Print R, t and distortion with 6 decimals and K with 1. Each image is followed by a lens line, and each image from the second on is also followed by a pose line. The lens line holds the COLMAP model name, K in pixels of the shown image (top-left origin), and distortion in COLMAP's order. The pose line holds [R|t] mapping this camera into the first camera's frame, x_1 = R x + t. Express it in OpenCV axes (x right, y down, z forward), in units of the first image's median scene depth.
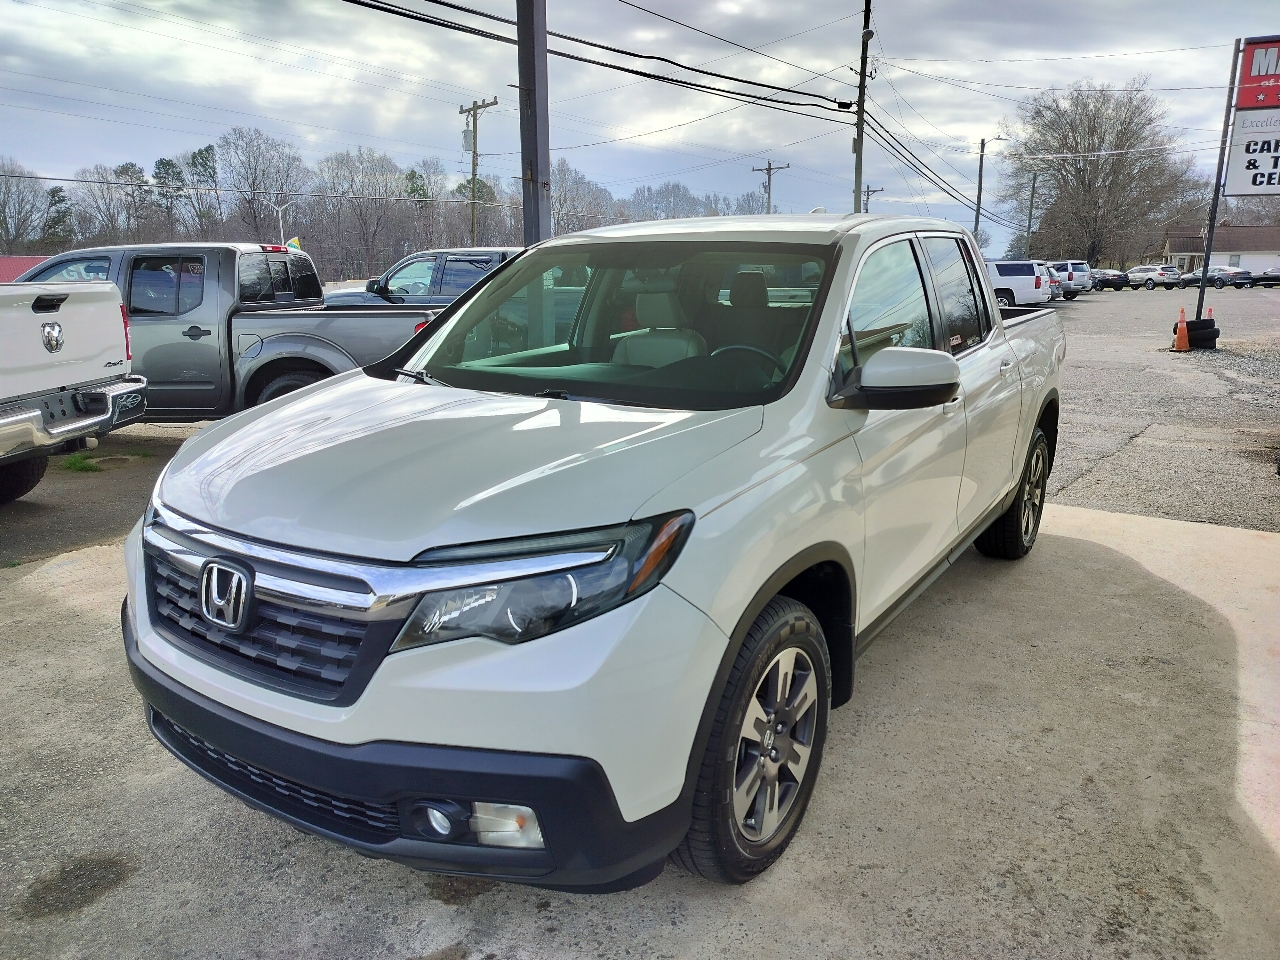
lens RADIAL K [[910.9, 0, 634.0], [0, 910.9, 485.3], [0, 0, 1]] dist [0.041864, -0.052672]
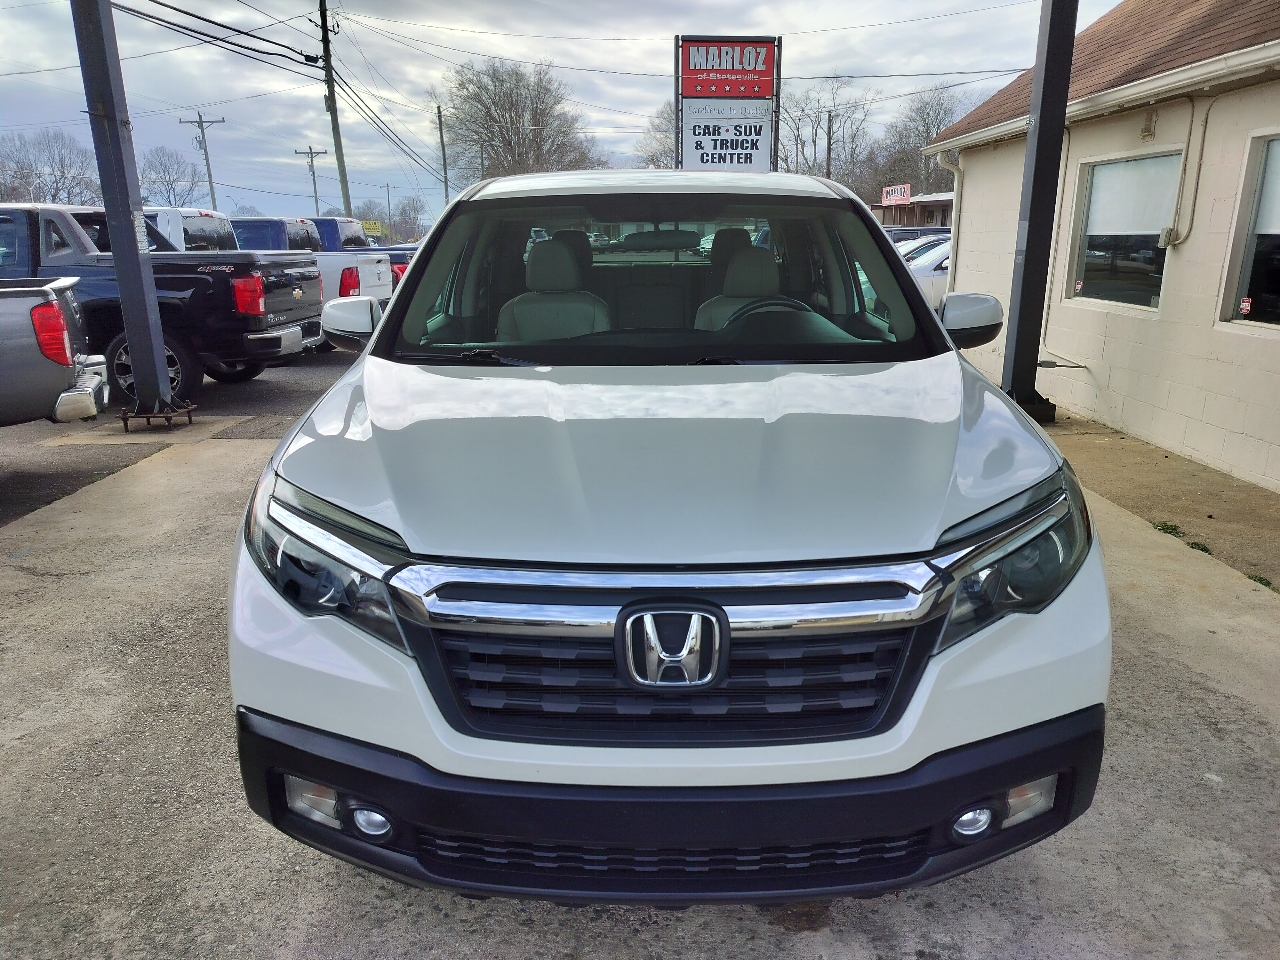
lens RADIAL K [[918.4, 0, 640.0], [0, 918.4, 480.0], [0, 0, 1]] dist [0.013424, -0.001909]
pose [[0.814986, -0.153221, 0.558857, -0.129838], [0.138247, 0.987973, 0.069264, -0.011005], [-0.562748, 0.020811, 0.826366, 0.057091]]
